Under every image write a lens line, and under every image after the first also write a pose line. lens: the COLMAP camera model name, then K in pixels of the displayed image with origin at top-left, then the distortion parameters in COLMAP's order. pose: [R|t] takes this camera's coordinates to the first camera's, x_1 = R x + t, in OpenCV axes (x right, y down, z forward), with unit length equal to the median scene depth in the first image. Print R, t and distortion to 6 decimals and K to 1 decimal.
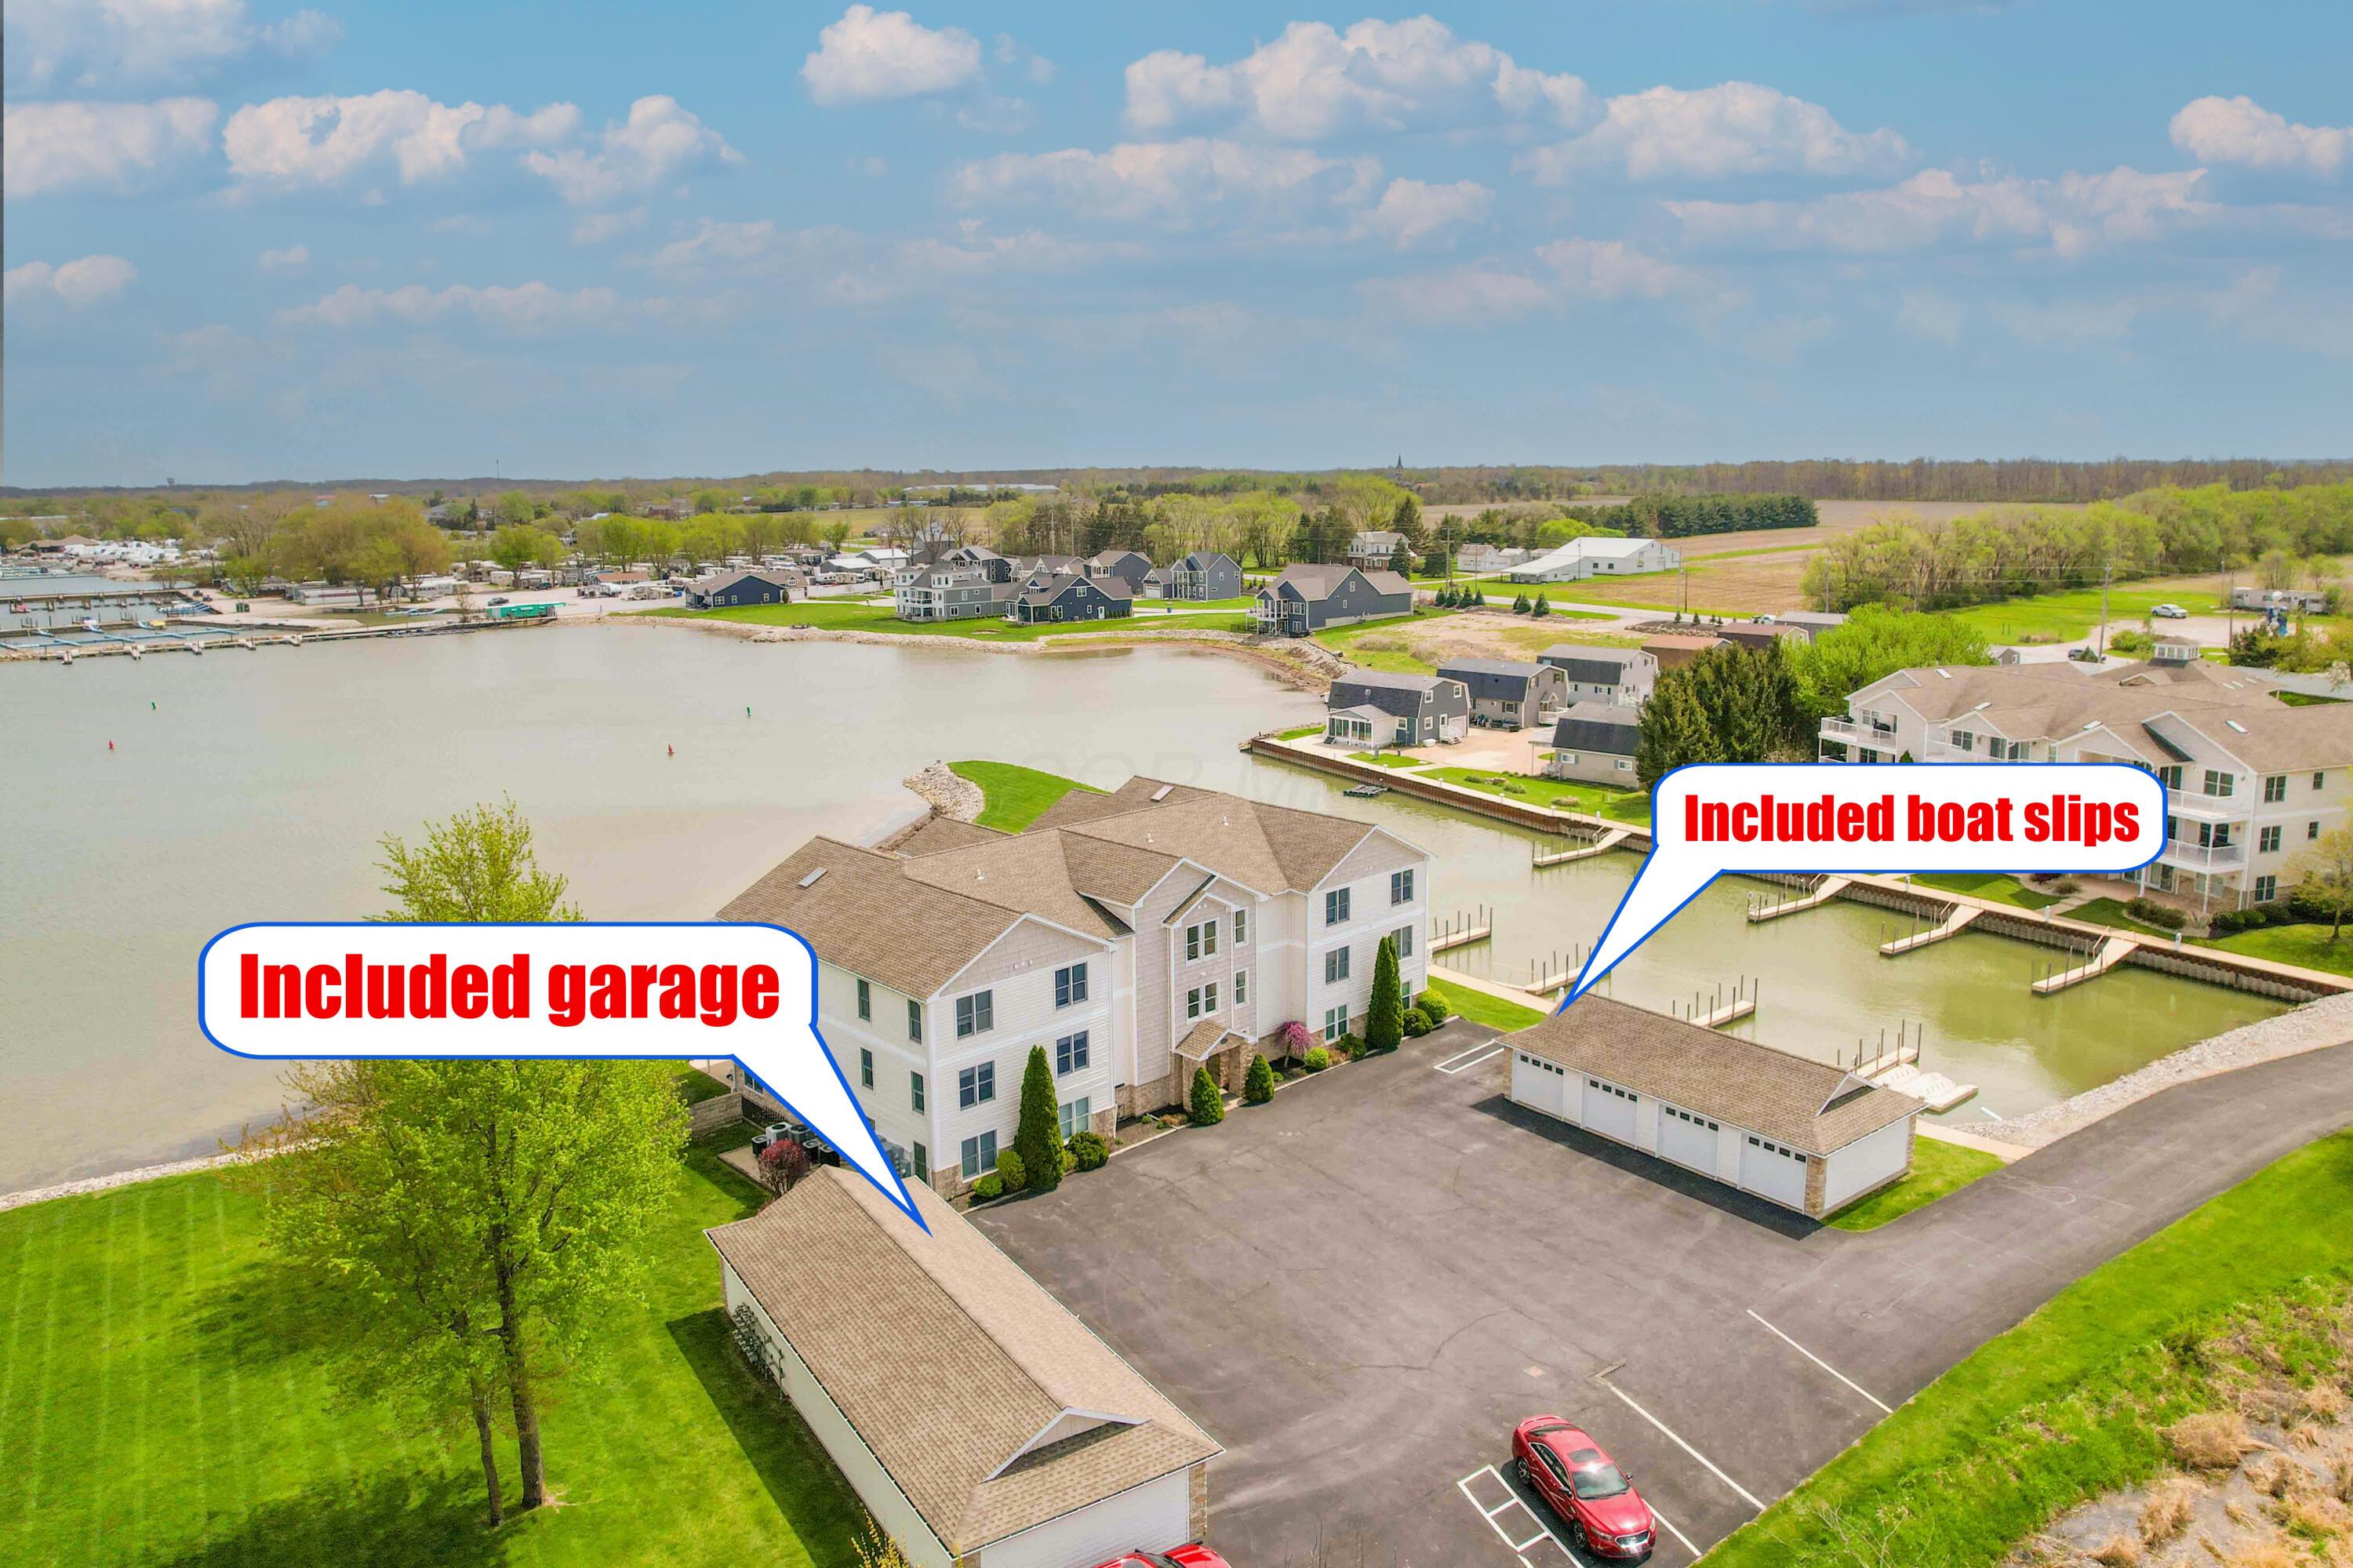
lens RADIAL K [[1468.3, 0, 1176.5], [0, 1468.3, 784.0], [0, 0, 1]] dist [-0.042517, 0.025271]
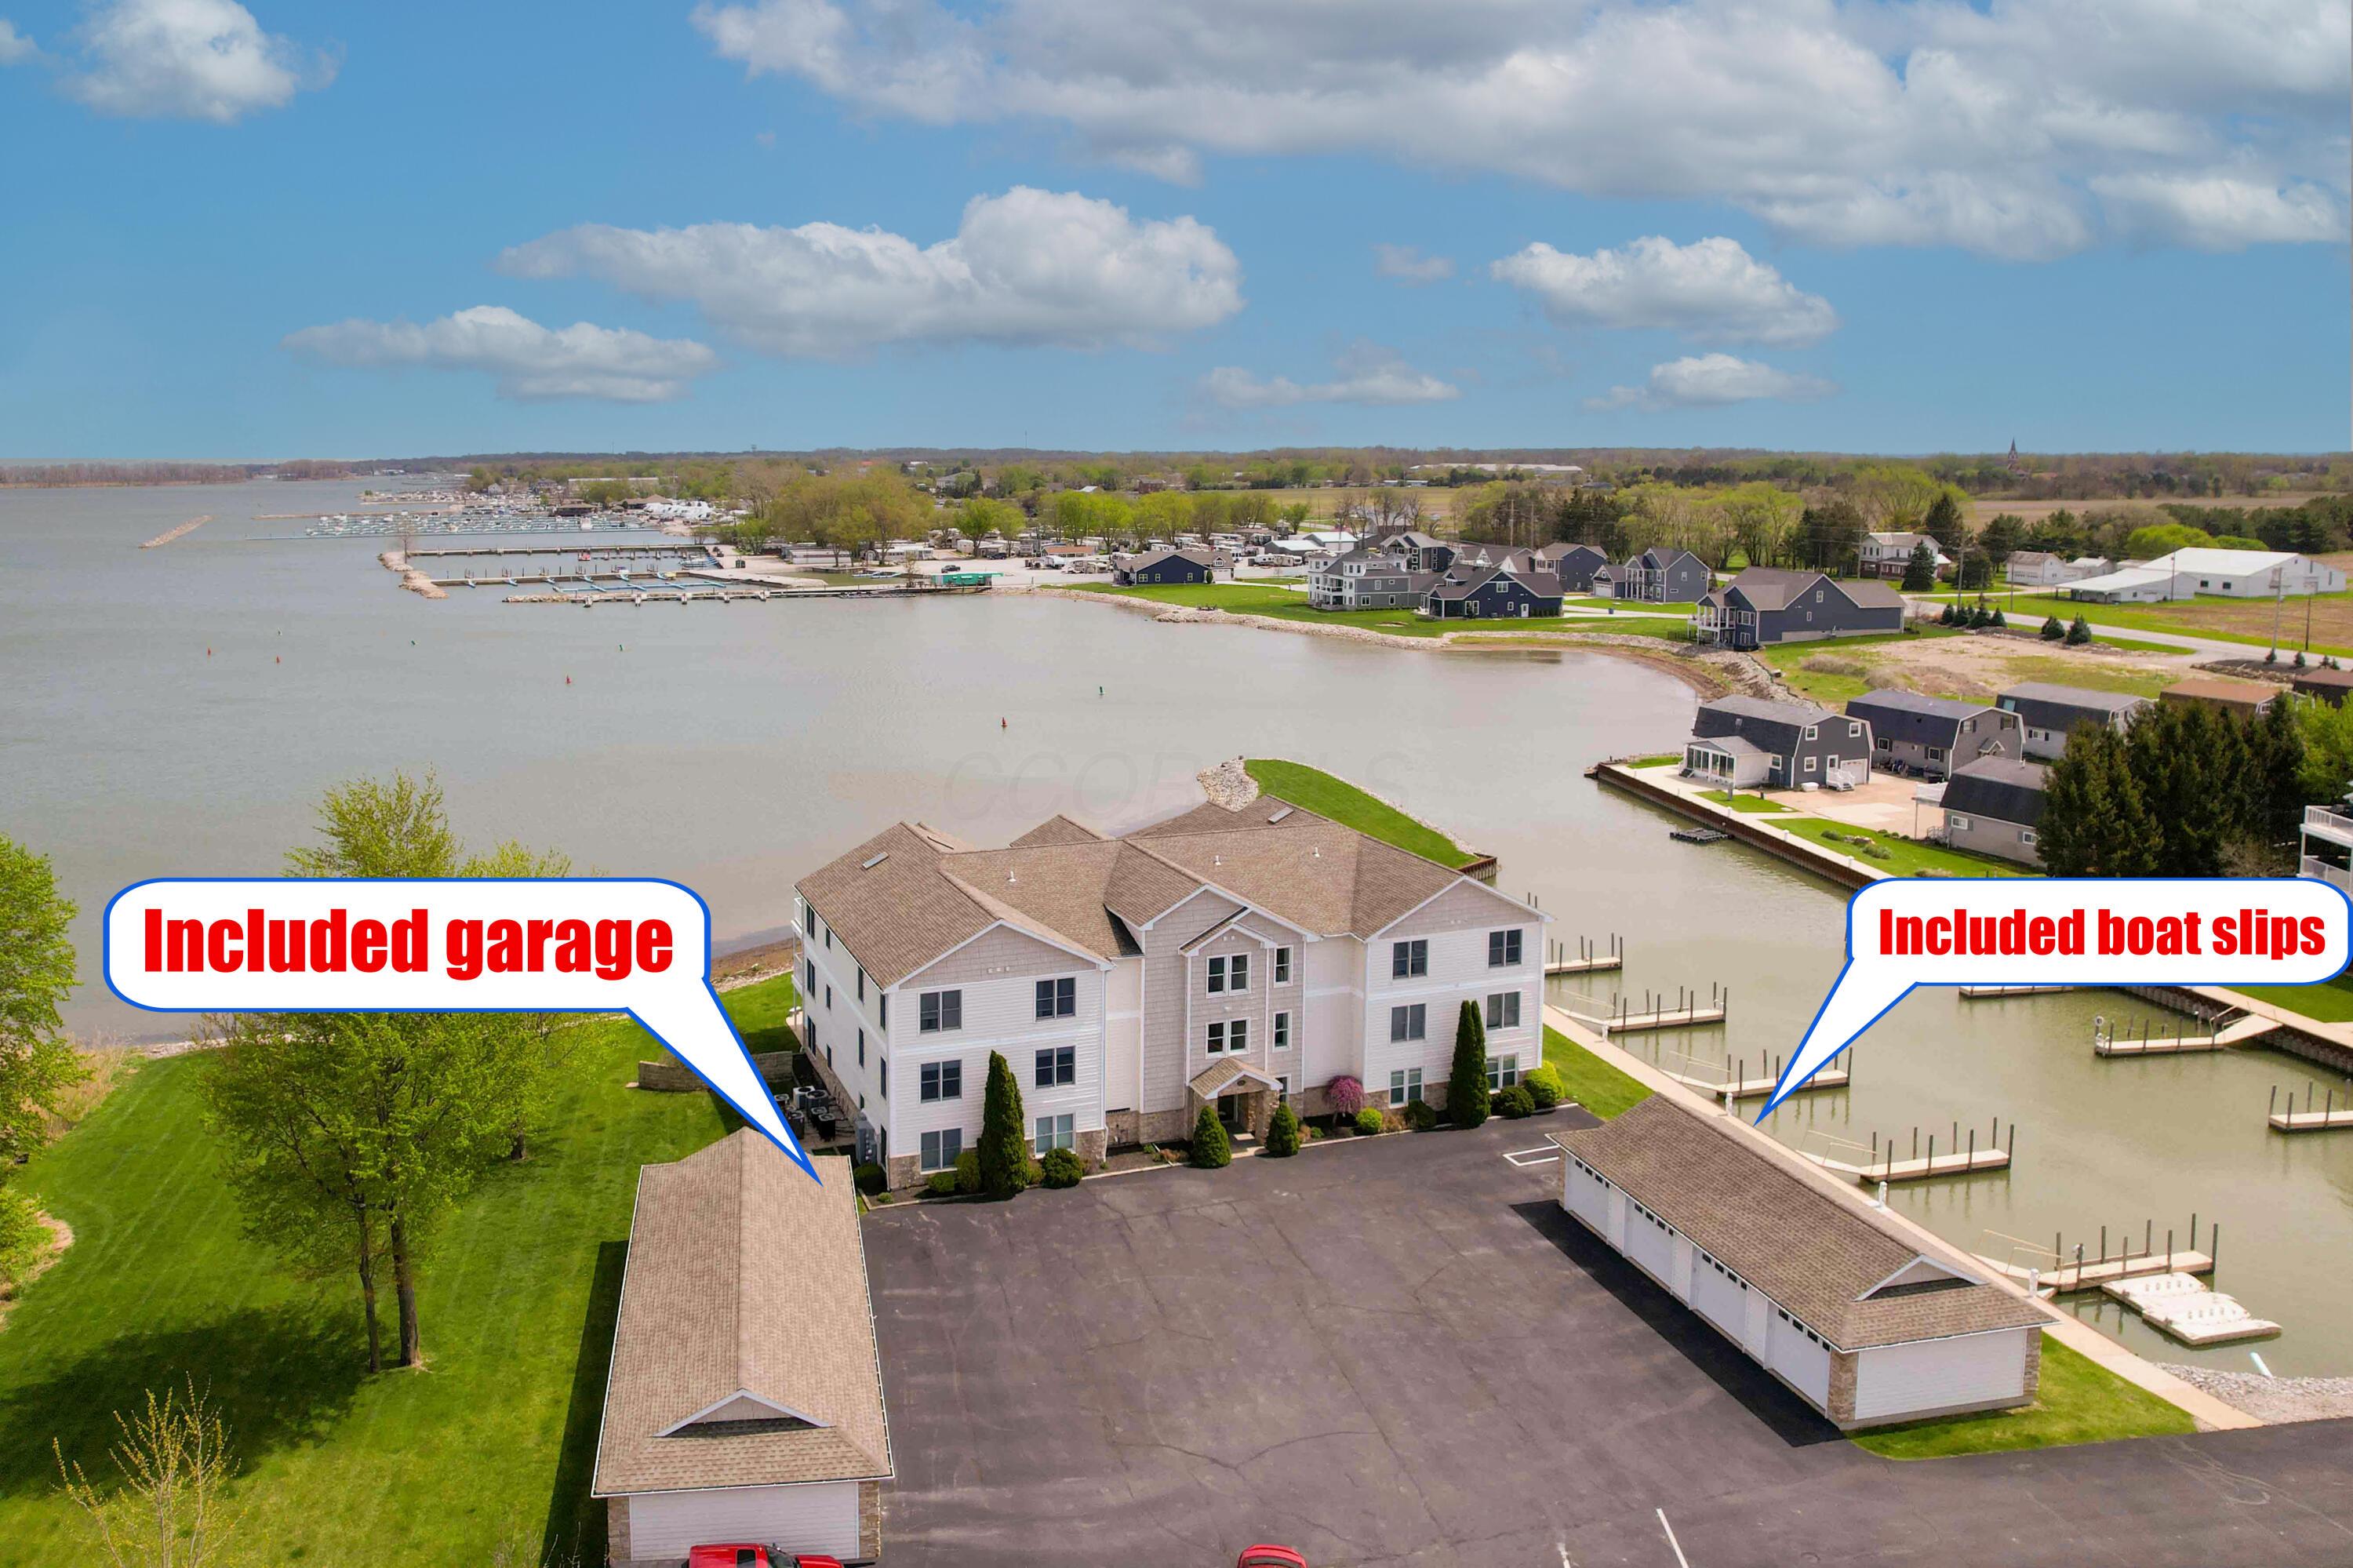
lens RADIAL K [[1567.7, 0, 1176.1], [0, 1567.7, 681.8], [0, 0, 1]] dist [-0.032474, 0.021863]
pose [[0.915807, 0.072549, -0.395011, 0.189477], [-0.094247, 0.994906, -0.035778, -0.021847], [0.390403, 0.069995, 0.917979, 0.016608]]
